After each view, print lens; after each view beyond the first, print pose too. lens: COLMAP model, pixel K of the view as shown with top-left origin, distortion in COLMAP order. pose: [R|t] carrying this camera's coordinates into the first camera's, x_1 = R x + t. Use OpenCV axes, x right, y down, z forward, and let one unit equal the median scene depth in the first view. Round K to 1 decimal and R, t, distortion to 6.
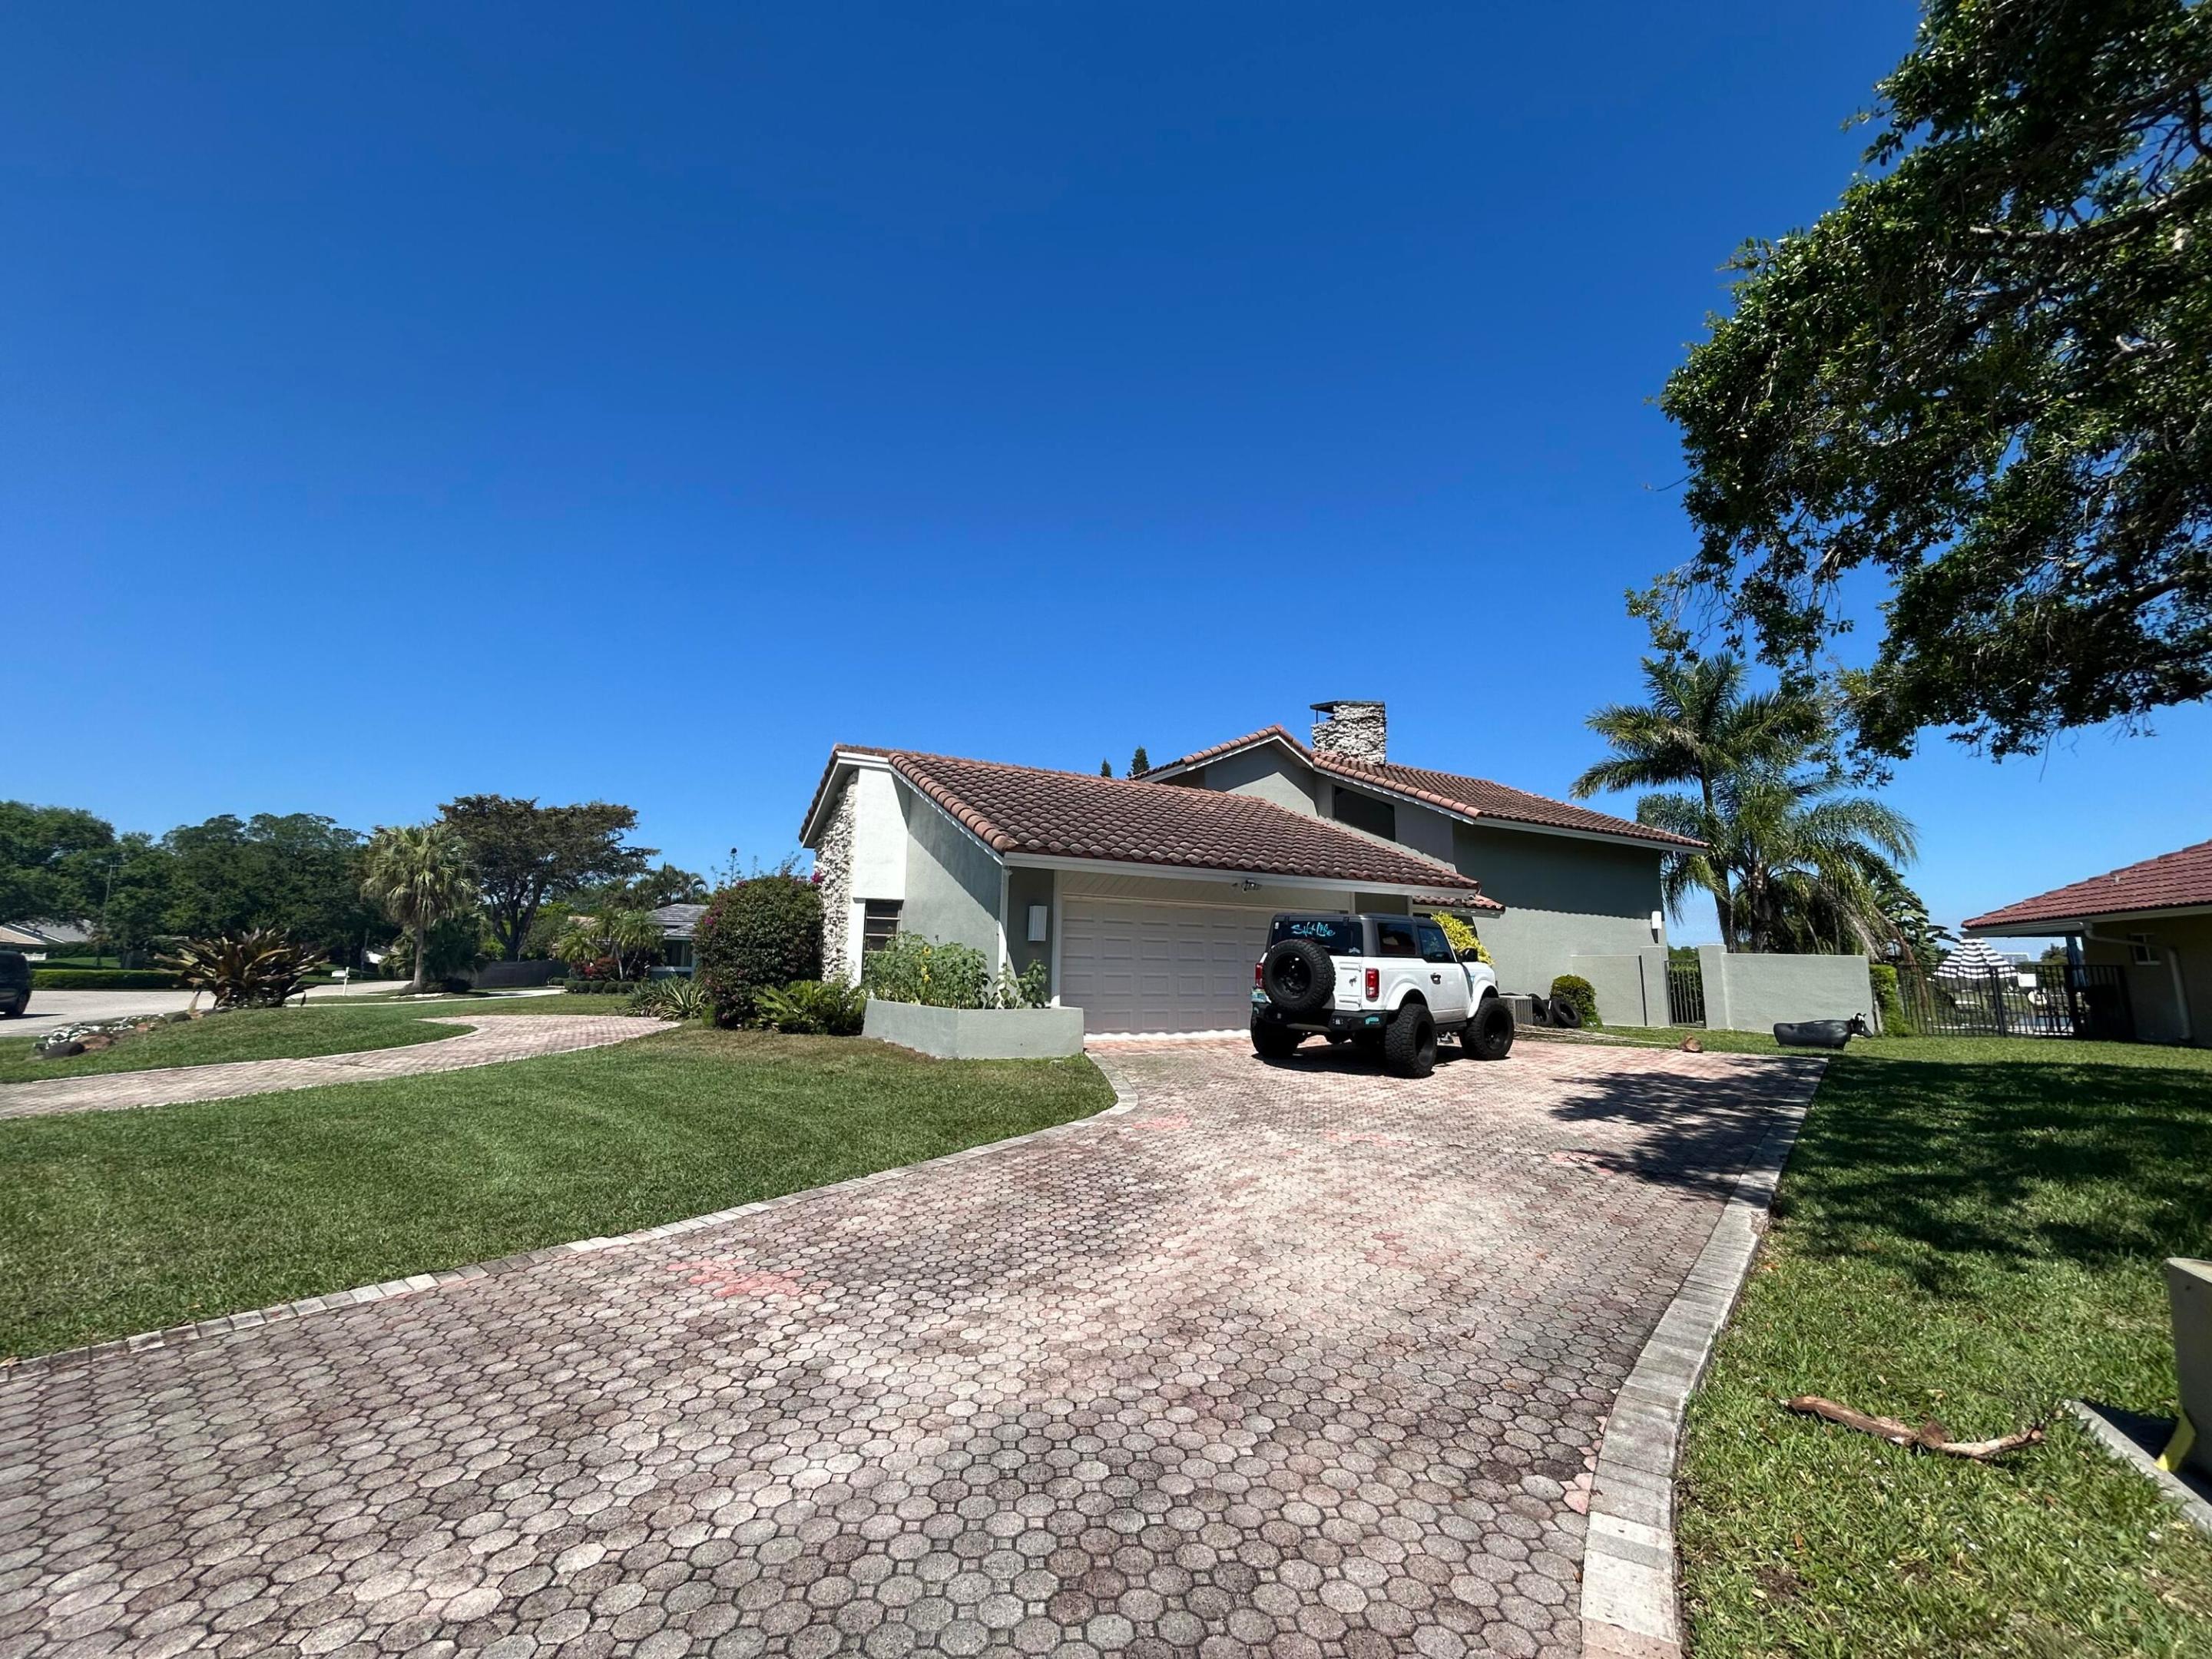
lens RADIAL K [[906.5, 0, 1095.9], [0, 906.5, 825.7], [0, 0, 1]] dist [-0.001285, 0.000902]
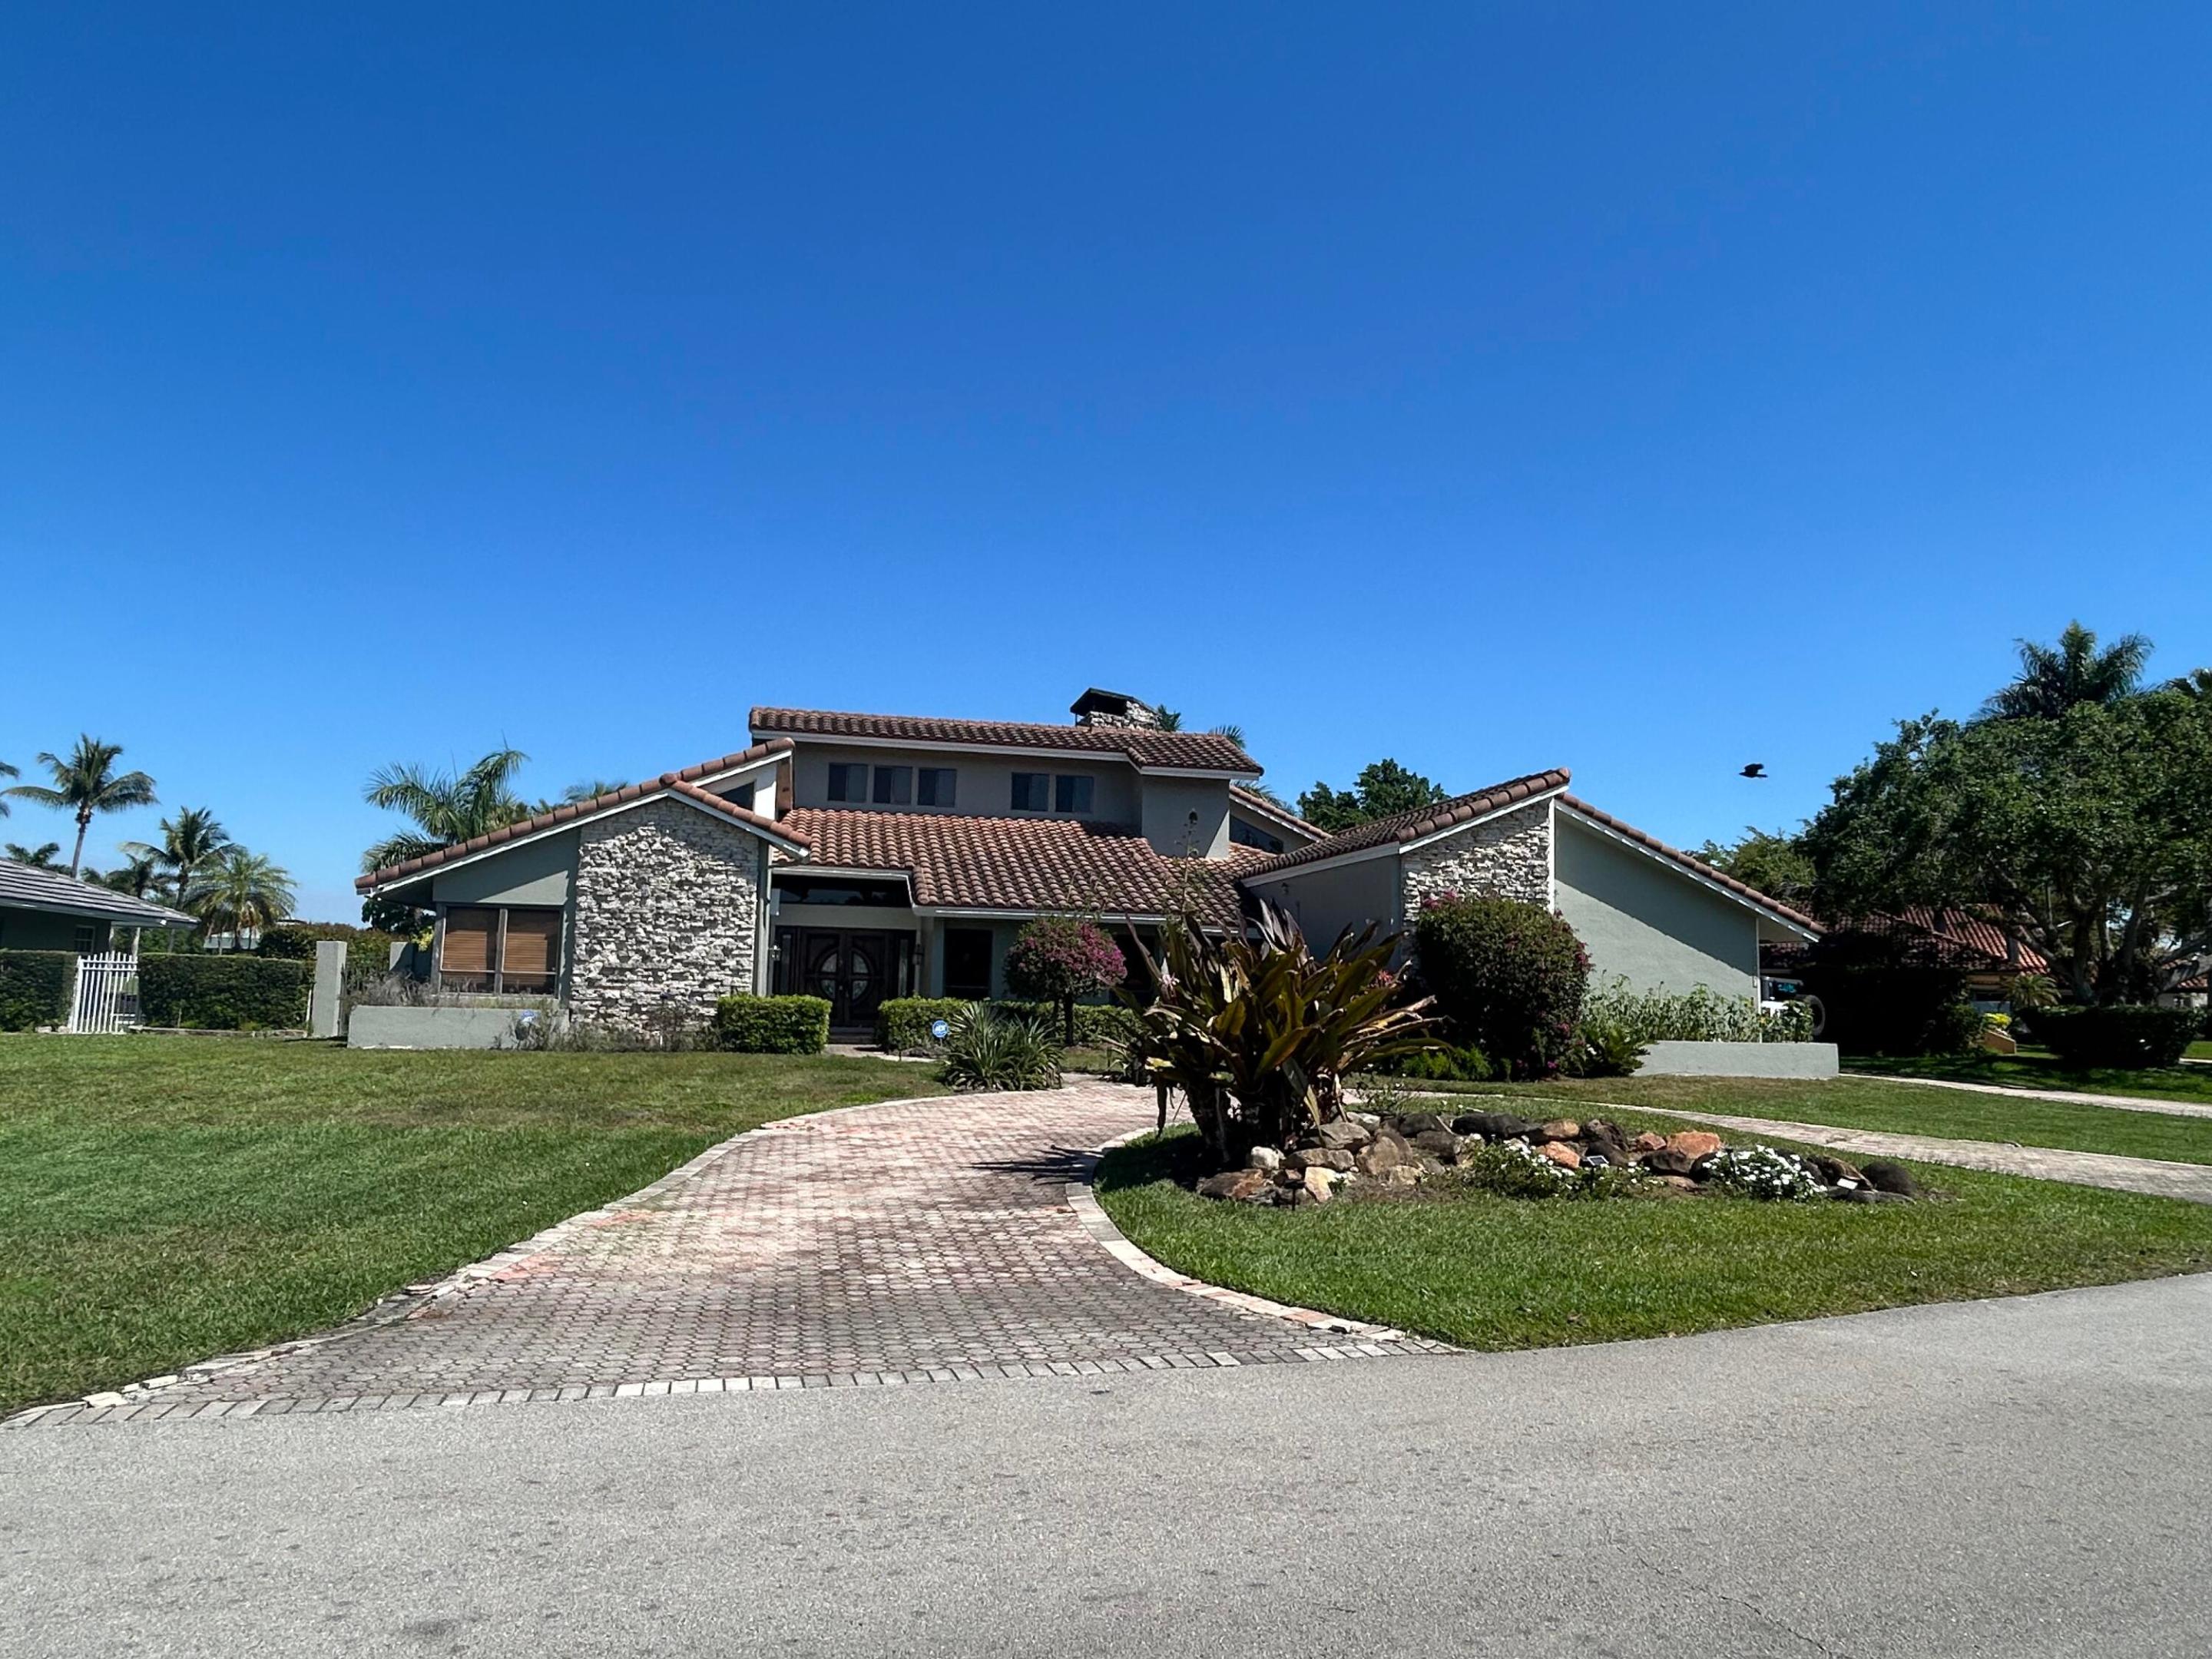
lens RADIAL K [[1360.8, 0, 1096.4], [0, 1360.8, 824.8], [0, 0, 1]] dist [0.007068, -0.020861]
pose [[0.283911, 0.114209, 0.952024, -1.239845], [-0.174746, 0.982416, -0.065742, 0.100980], [-0.942793, -0.147698, 0.298877, 0.732391]]
